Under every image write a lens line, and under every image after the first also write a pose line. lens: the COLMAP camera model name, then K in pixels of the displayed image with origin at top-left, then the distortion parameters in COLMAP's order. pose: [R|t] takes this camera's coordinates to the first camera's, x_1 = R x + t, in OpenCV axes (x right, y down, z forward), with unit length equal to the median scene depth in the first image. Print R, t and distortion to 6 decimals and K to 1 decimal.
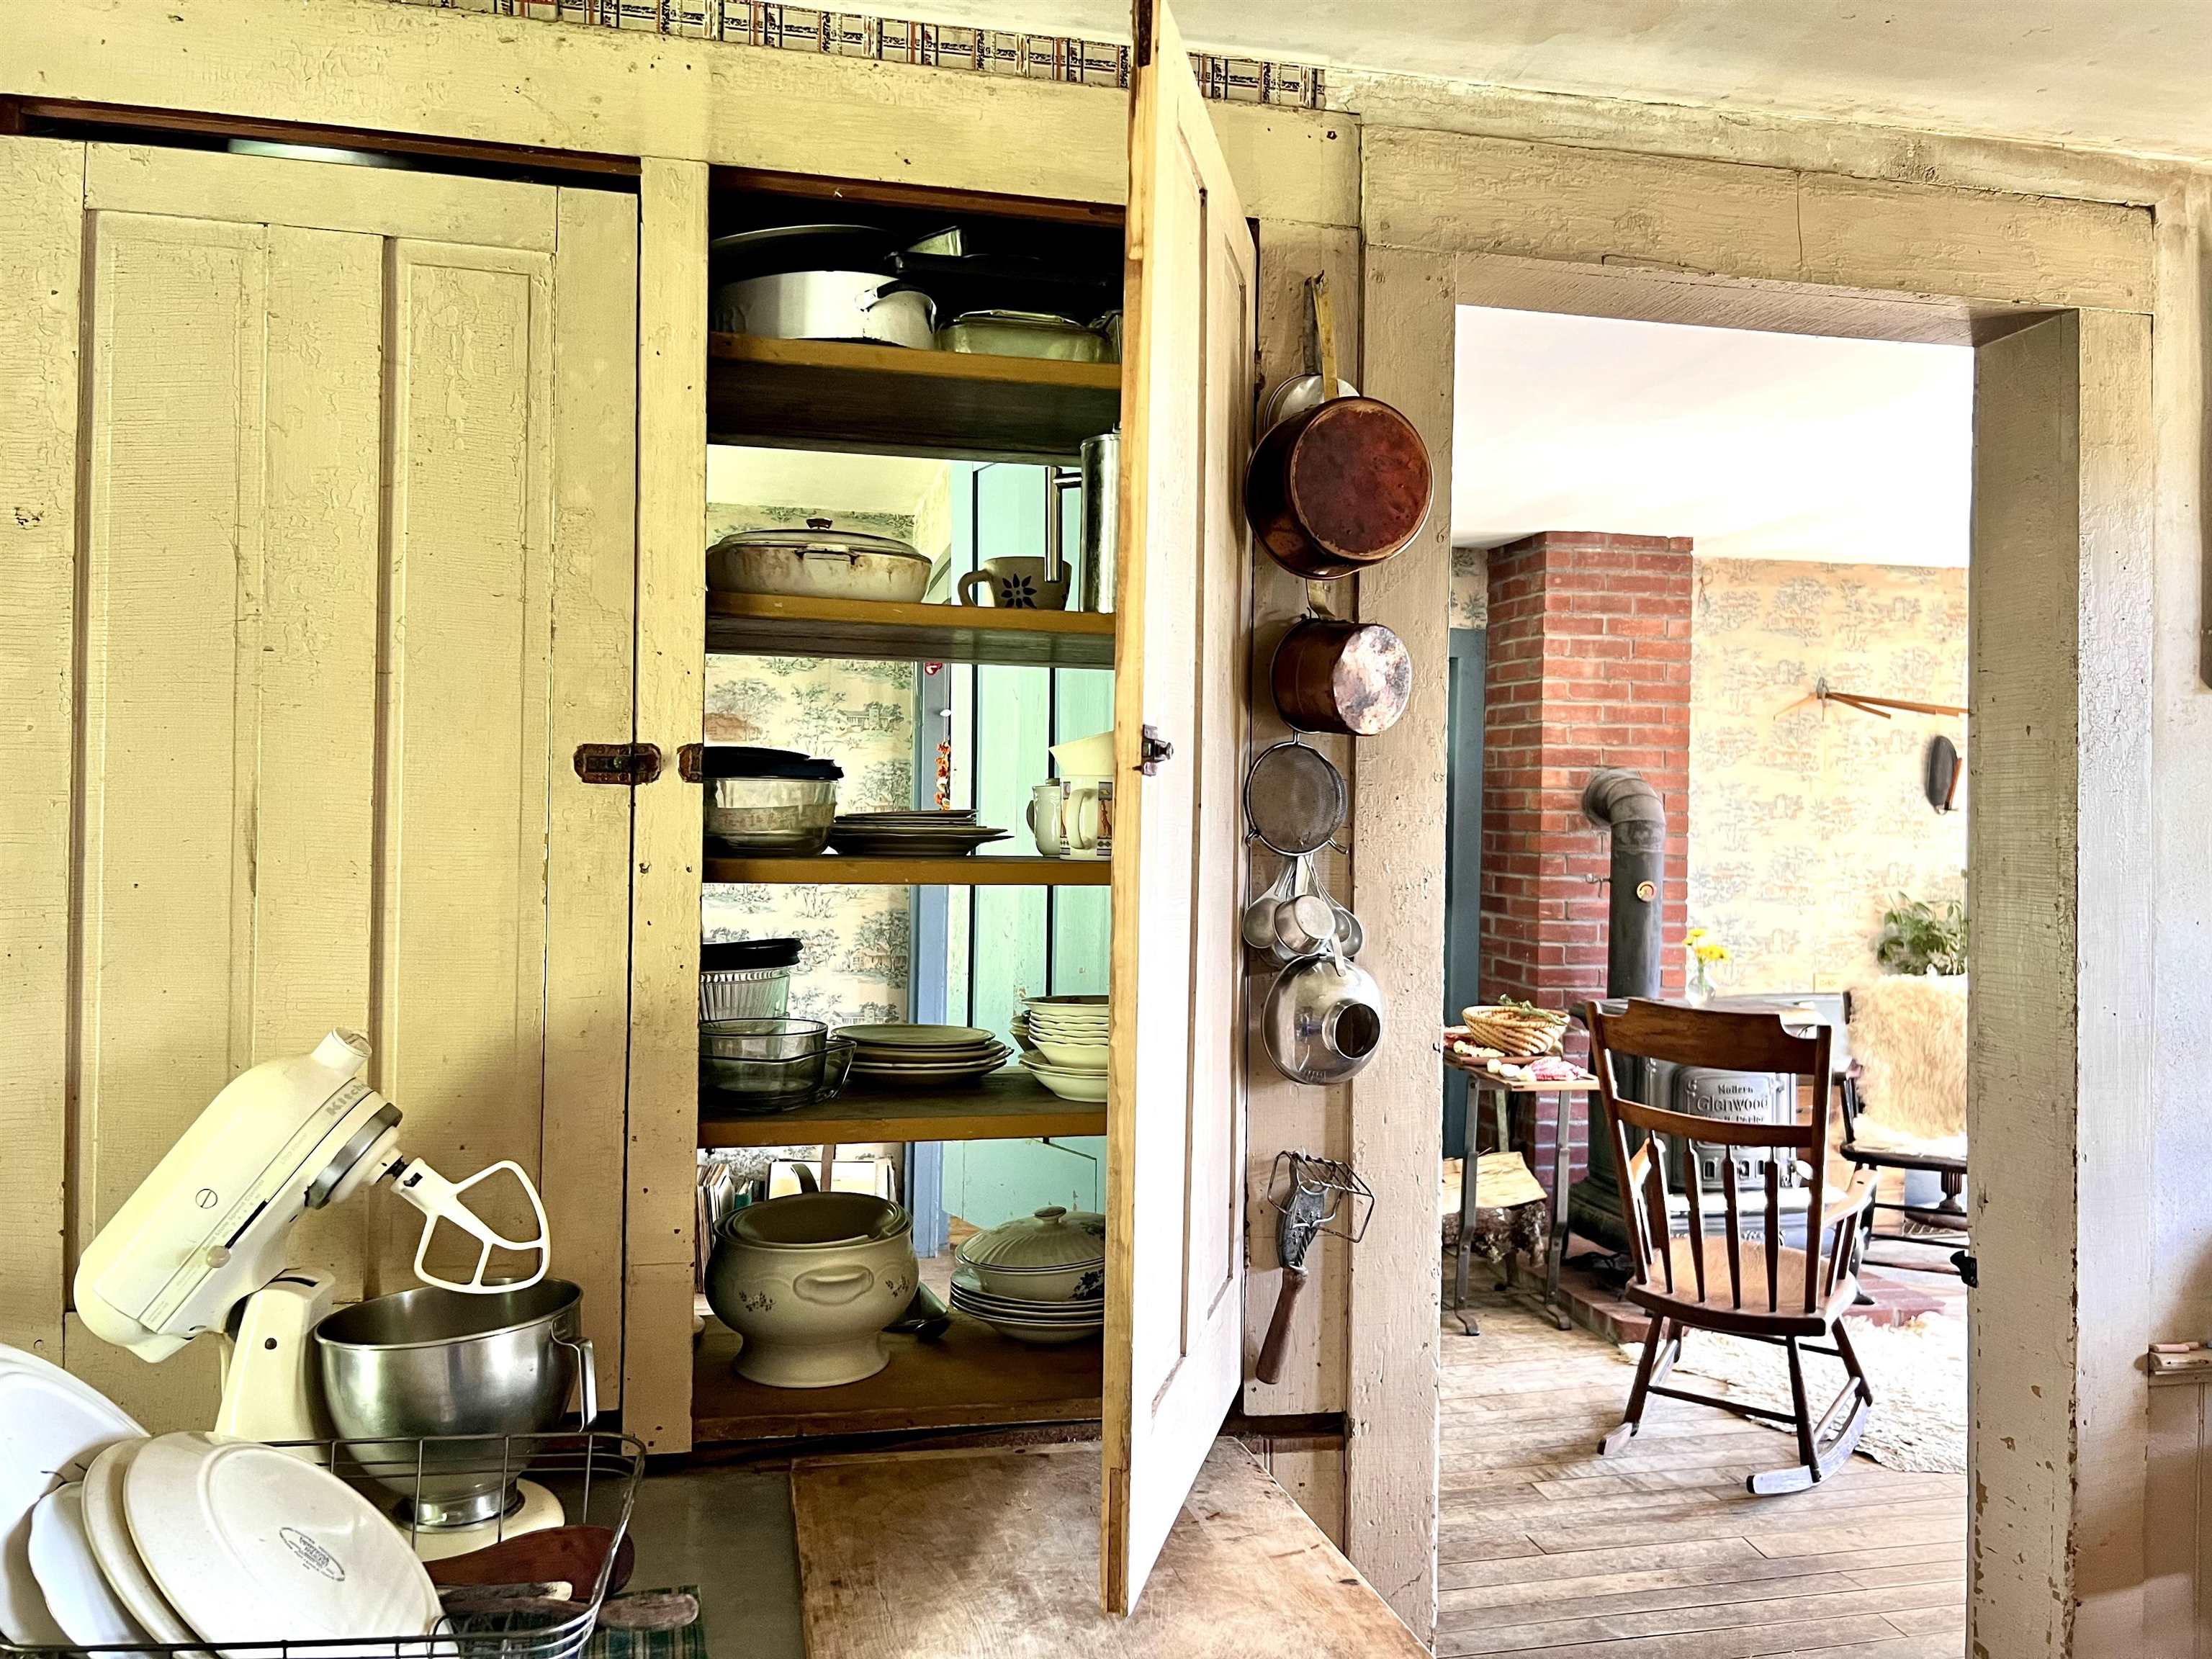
lens RADIAL K [[1665.1, 0, 1102.1], [0, 1665.1, 828.7], [0, 0, 1]] dist [0.005390, -0.005775]
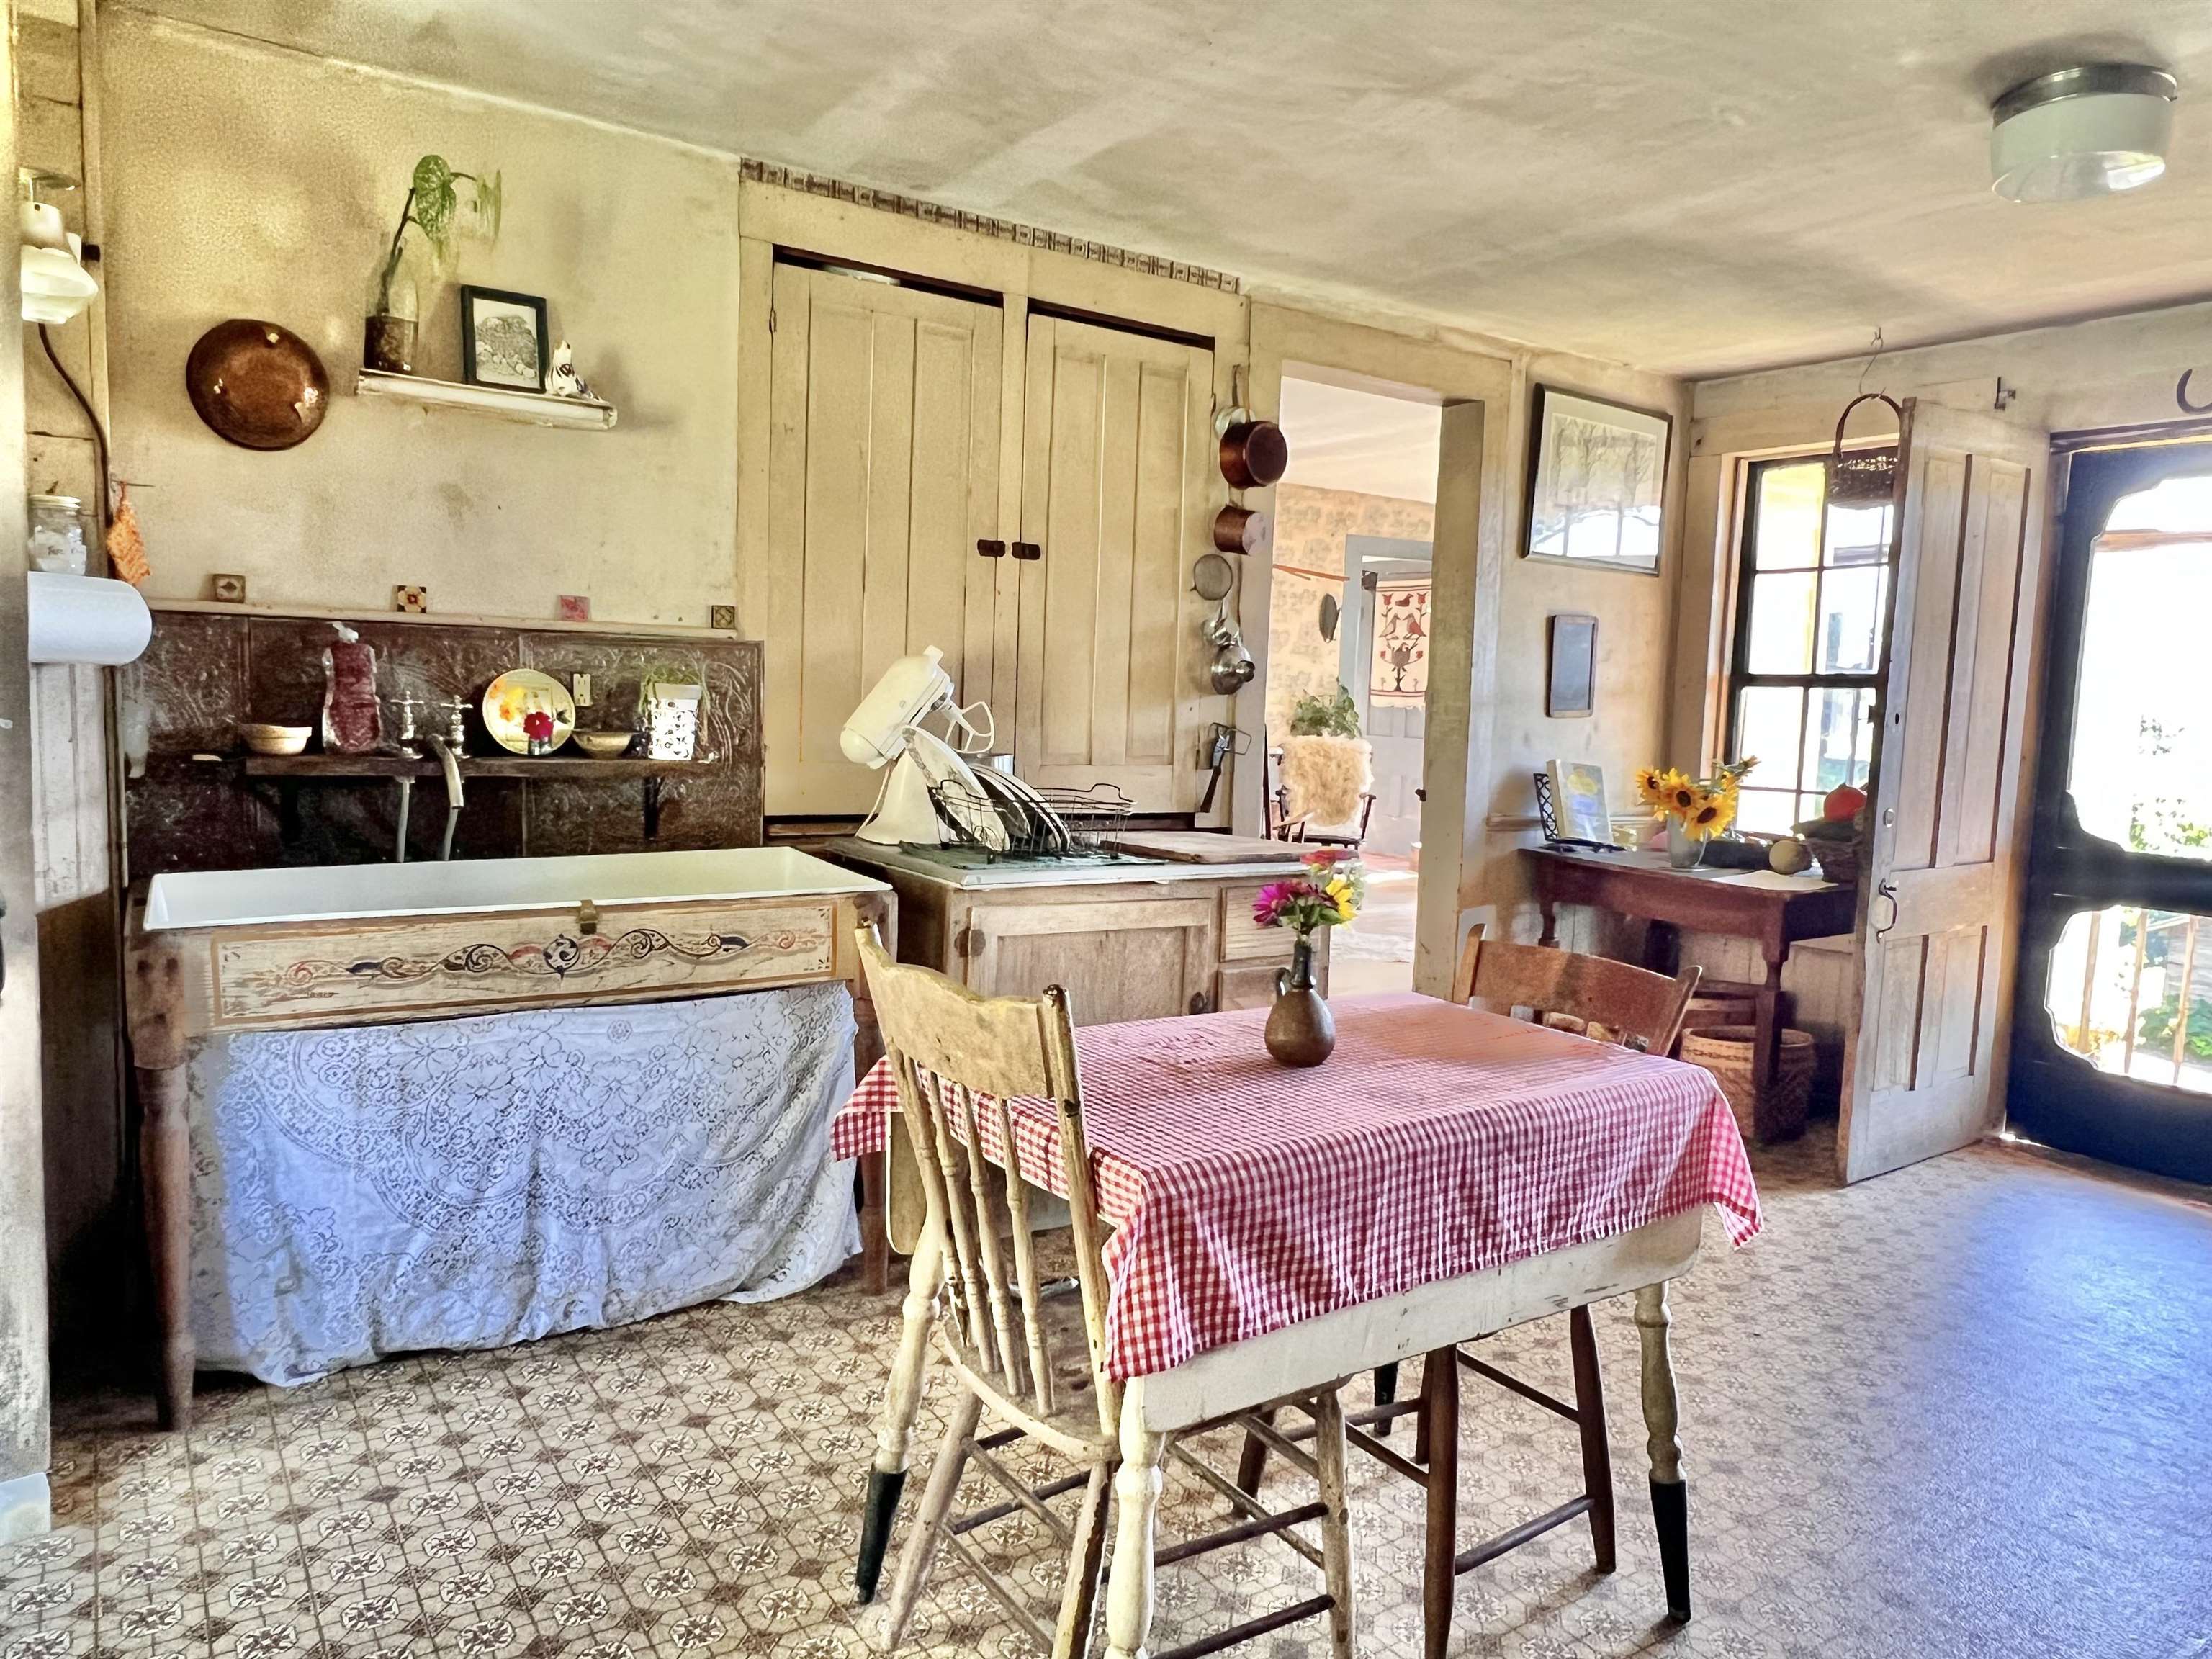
lens RADIAL K [[1471.3, 0, 1110.6], [0, 1471.3, 831.0], [0, 0, 1]] dist [-0.002896, -0.000306]
pose [[0.928162, -0.017017, 0.371788, -0.824857], [-0.020588, 0.995077, 0.096944, 0.141210], [-0.371608, -0.097634, 0.923242, -0.960720]]
